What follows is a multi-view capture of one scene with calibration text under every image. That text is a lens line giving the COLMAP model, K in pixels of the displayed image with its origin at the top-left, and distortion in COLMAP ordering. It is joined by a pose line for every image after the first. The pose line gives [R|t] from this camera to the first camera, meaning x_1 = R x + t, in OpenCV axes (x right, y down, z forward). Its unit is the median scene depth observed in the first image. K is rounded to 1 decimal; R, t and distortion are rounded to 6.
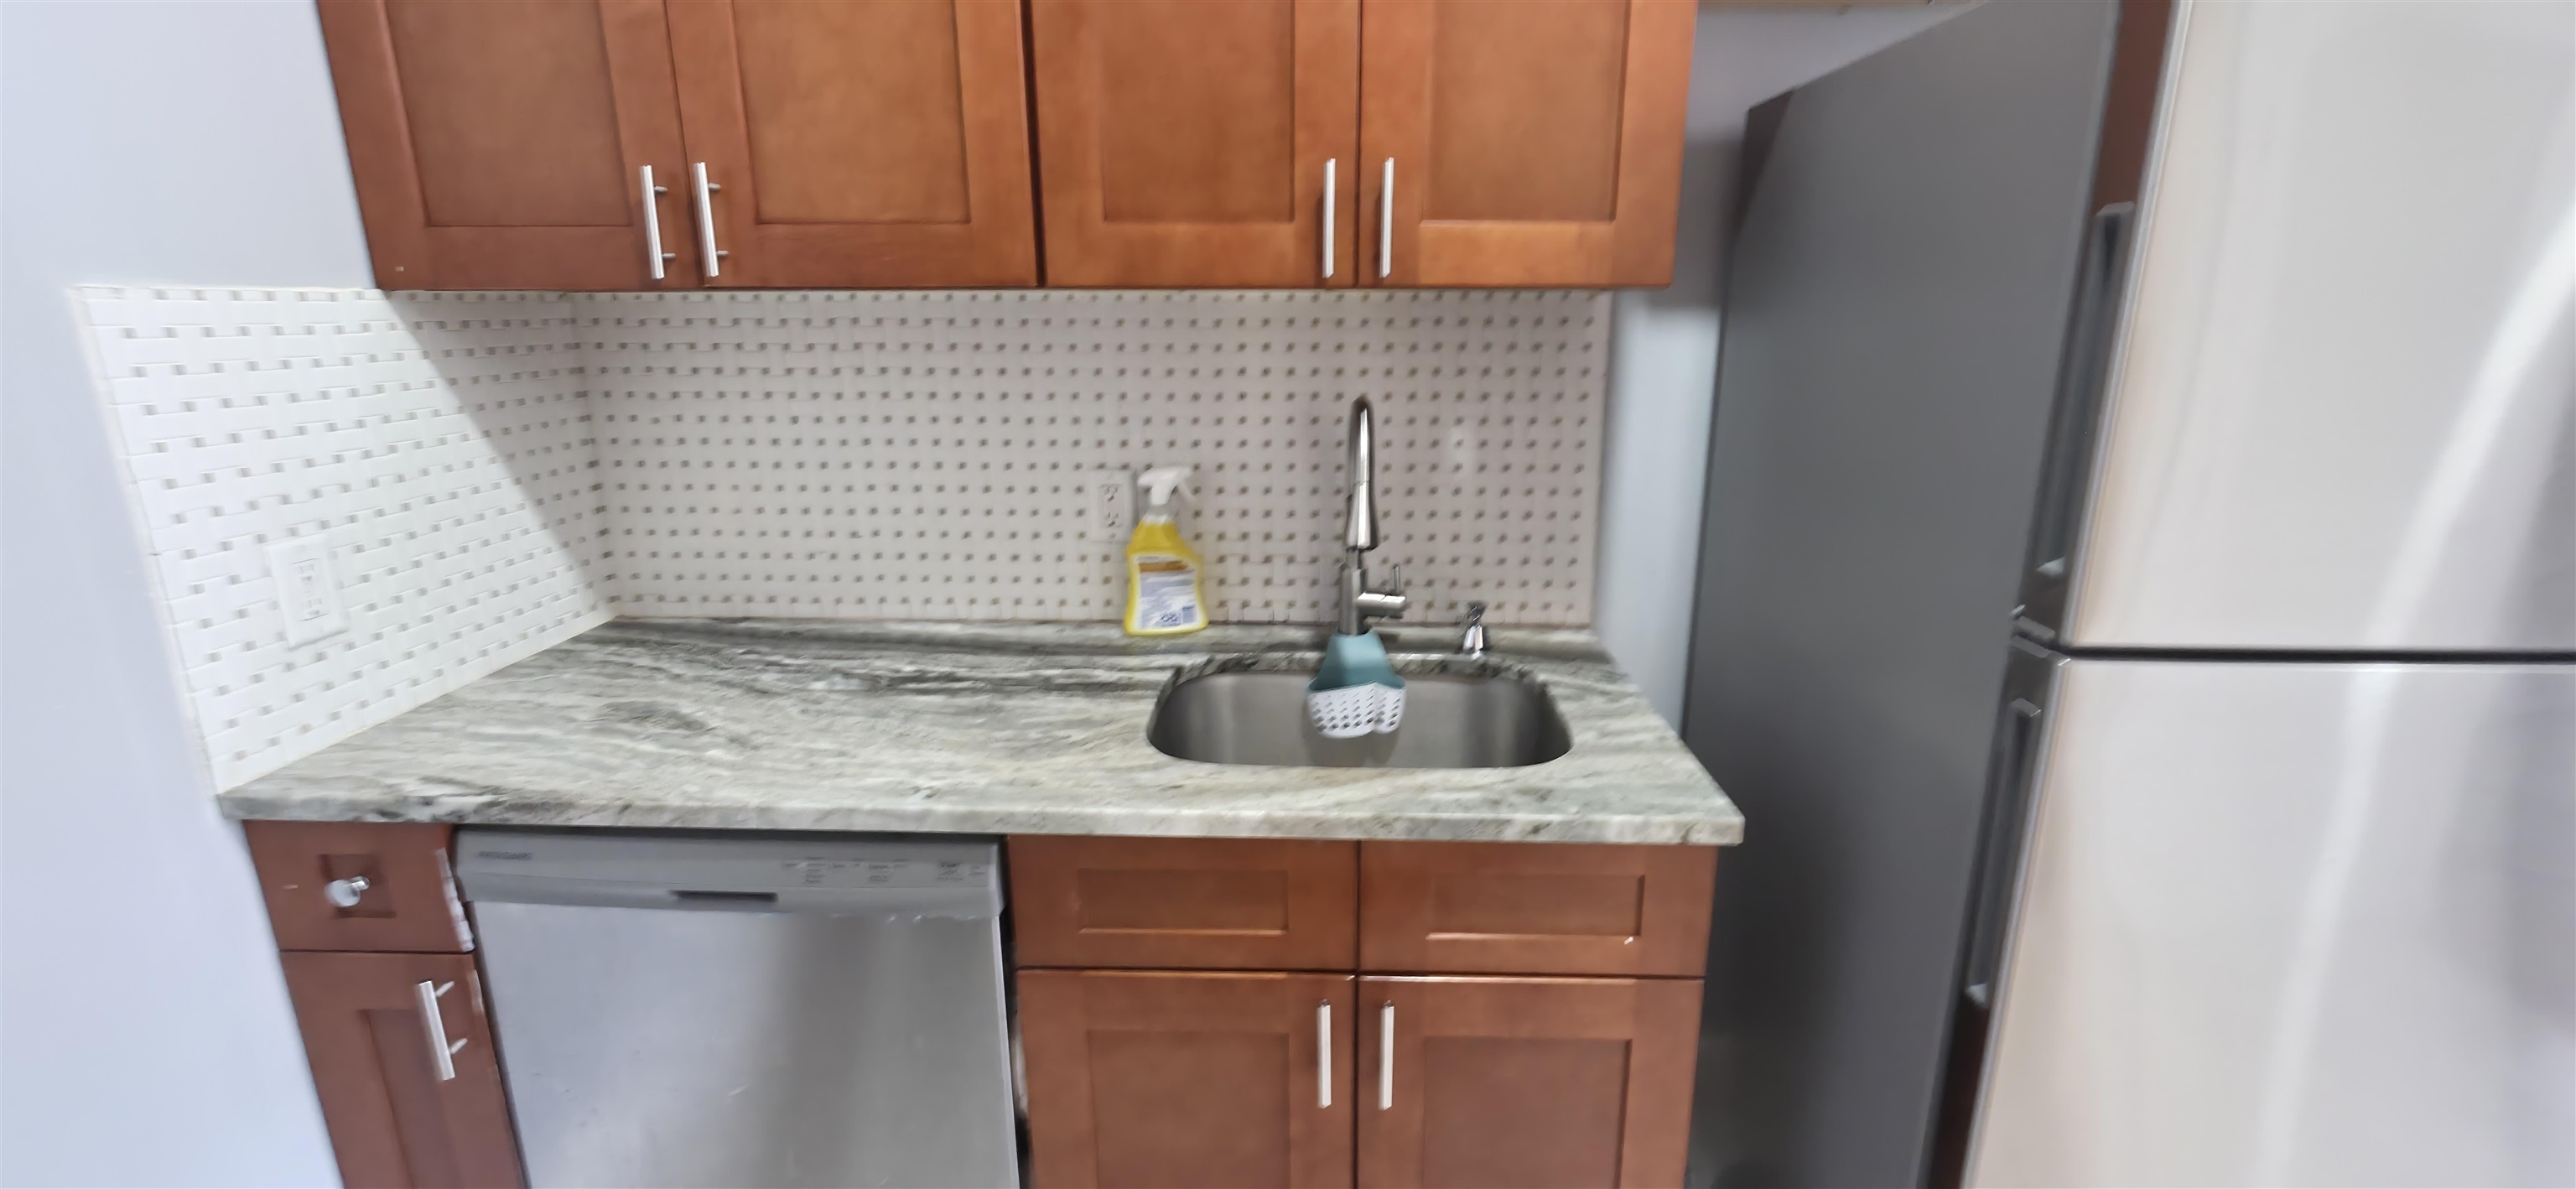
lens RADIAL K [[1035.2, 0, 1292.6], [0, 1035.2, 569.0], [0, 0, 1]] dist [0.001915, 0.000298]
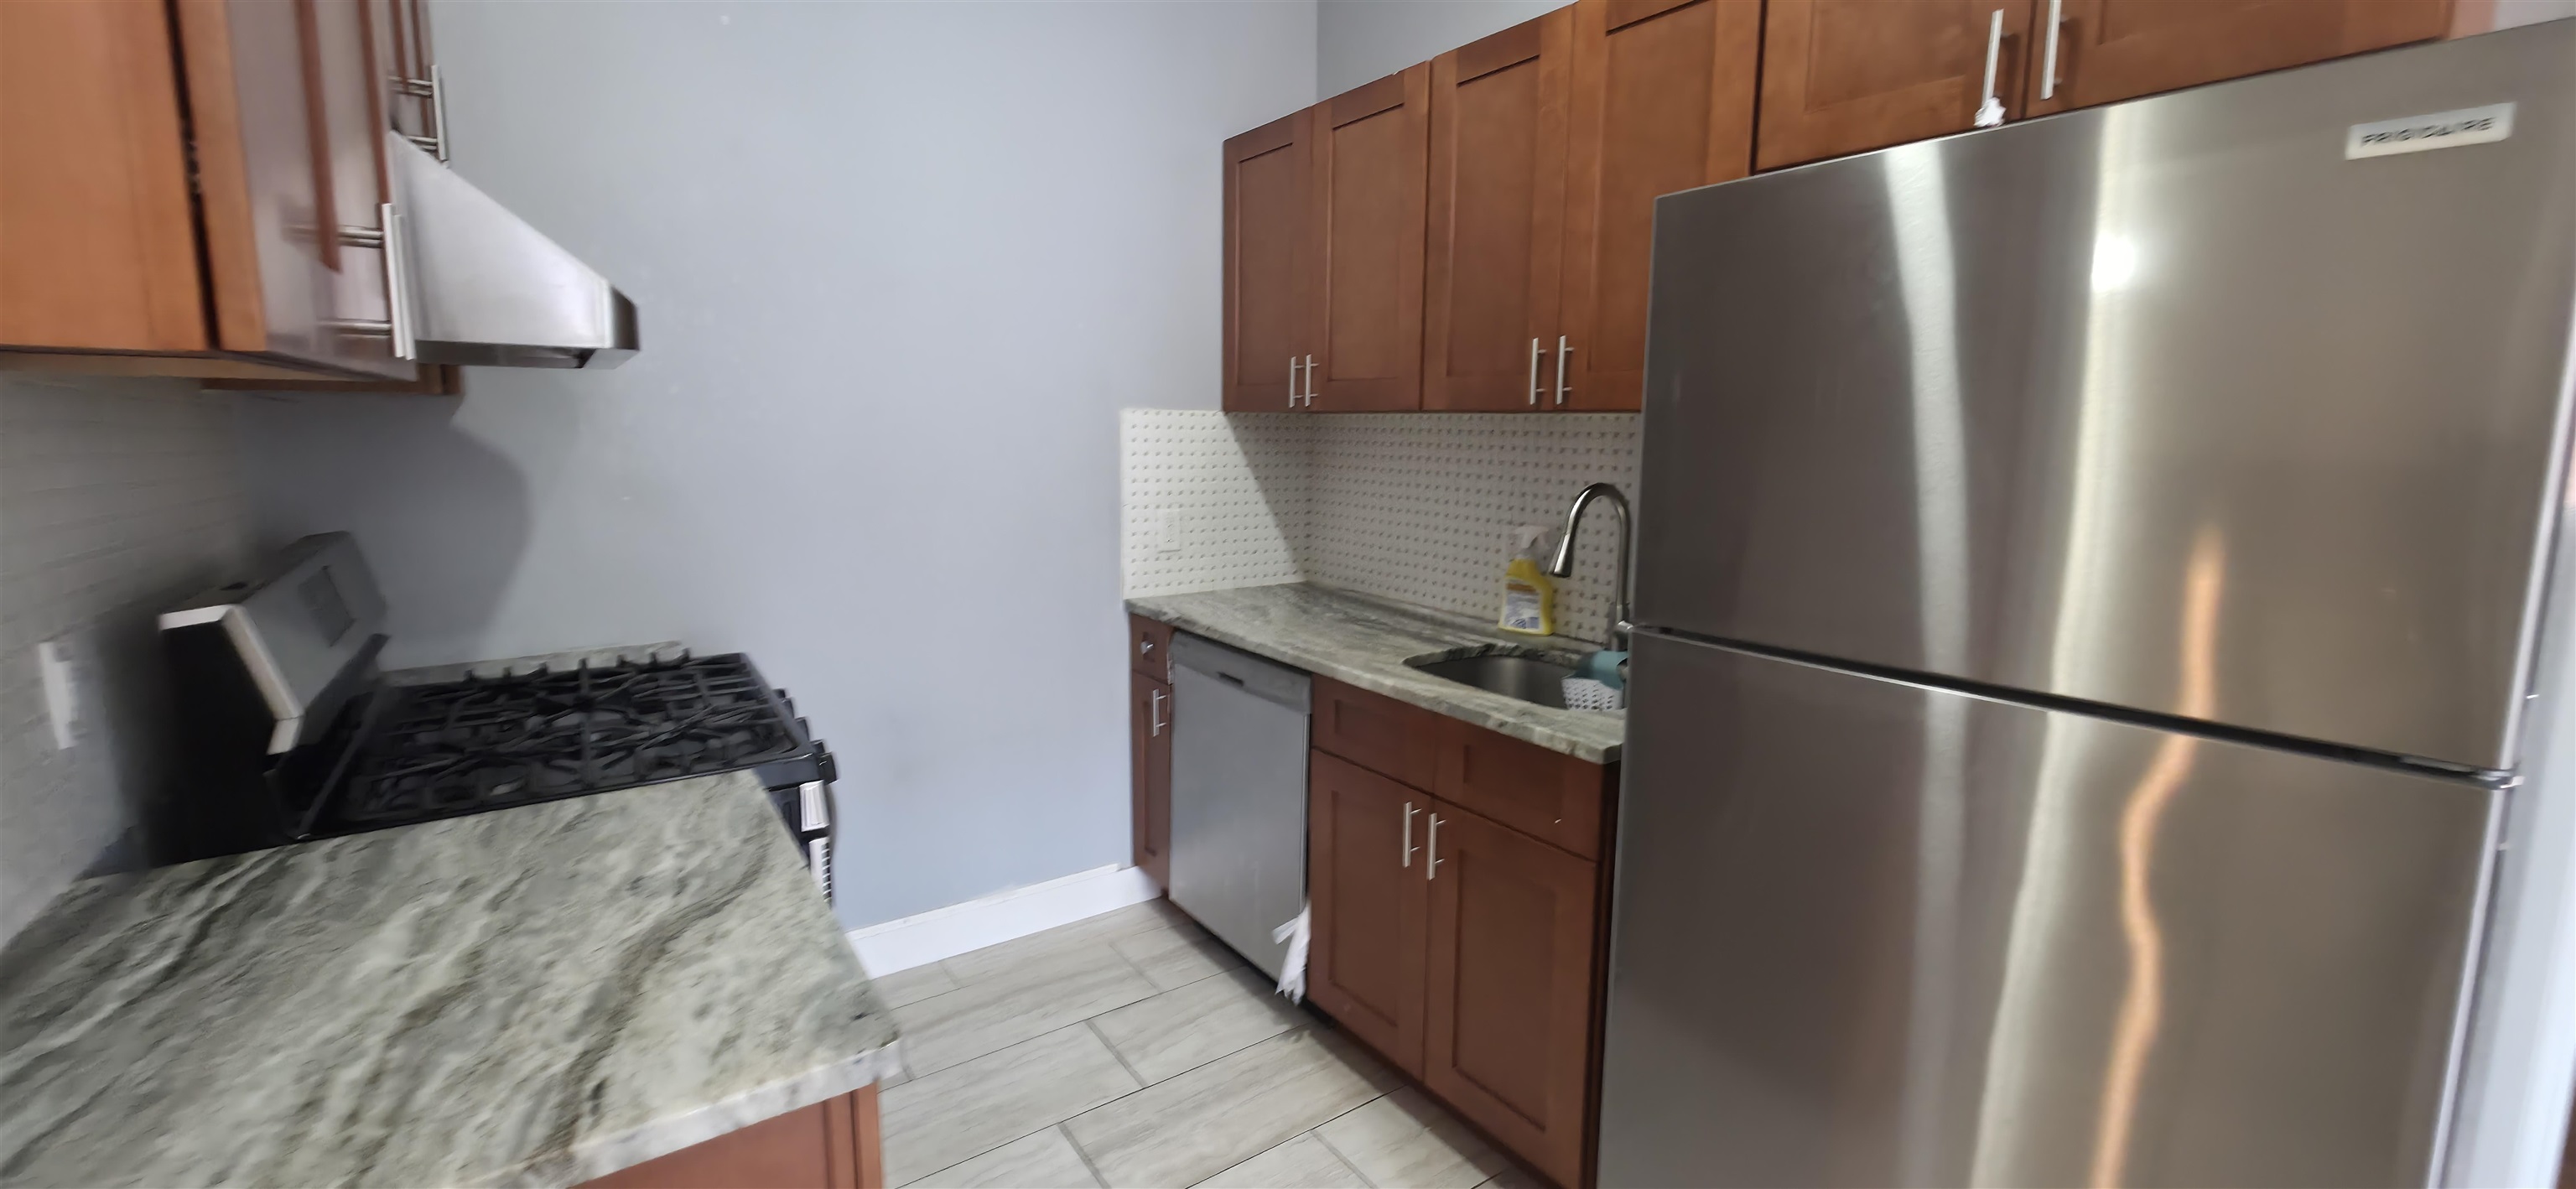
lens RADIAL K [[1035.2, 0, 1292.6], [0, 1035.2, 569.0], [0, 0, 1]] dist [0.001915, 0.000298]
pose [[0.624926, 0.119646, -0.771461, 1.010410], [-0.209495, 0.977643, -0.018080, 0.082265], [0.752050, 0.172916, 0.636019, -0.291816]]
